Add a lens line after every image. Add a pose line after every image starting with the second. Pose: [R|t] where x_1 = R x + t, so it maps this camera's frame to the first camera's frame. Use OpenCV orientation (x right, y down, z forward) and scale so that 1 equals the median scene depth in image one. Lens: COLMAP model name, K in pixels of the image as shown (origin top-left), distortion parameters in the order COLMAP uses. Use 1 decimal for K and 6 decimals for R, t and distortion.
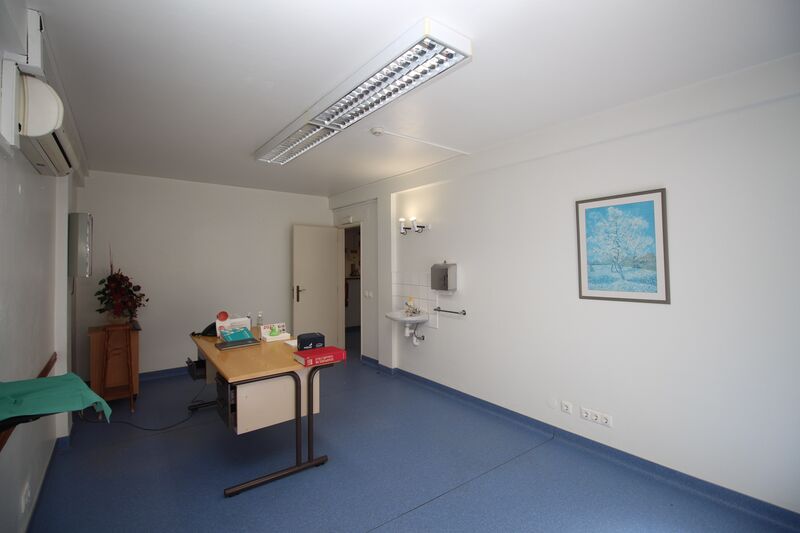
lens RADIAL K [[369.0, 0, 399.5], [0, 369.0, 256.7], [0, 0, 1]] dist [-0.002331, -0.012204]
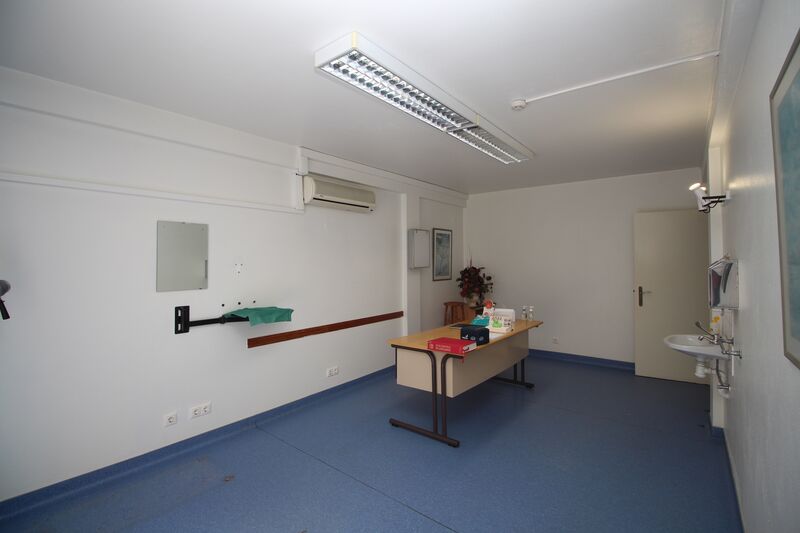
lens RADIAL K [[369.0, 0, 399.5], [0, 369.0, 256.7], [0, 0, 1]] dist [-0.002331, -0.012204]
pose [[0.246106, -0.007320, -0.969215, 0.741947], [0.019853, 0.999800, -0.002510, 0.007855], [0.969040, -0.018624, 0.246202, 0.550182]]
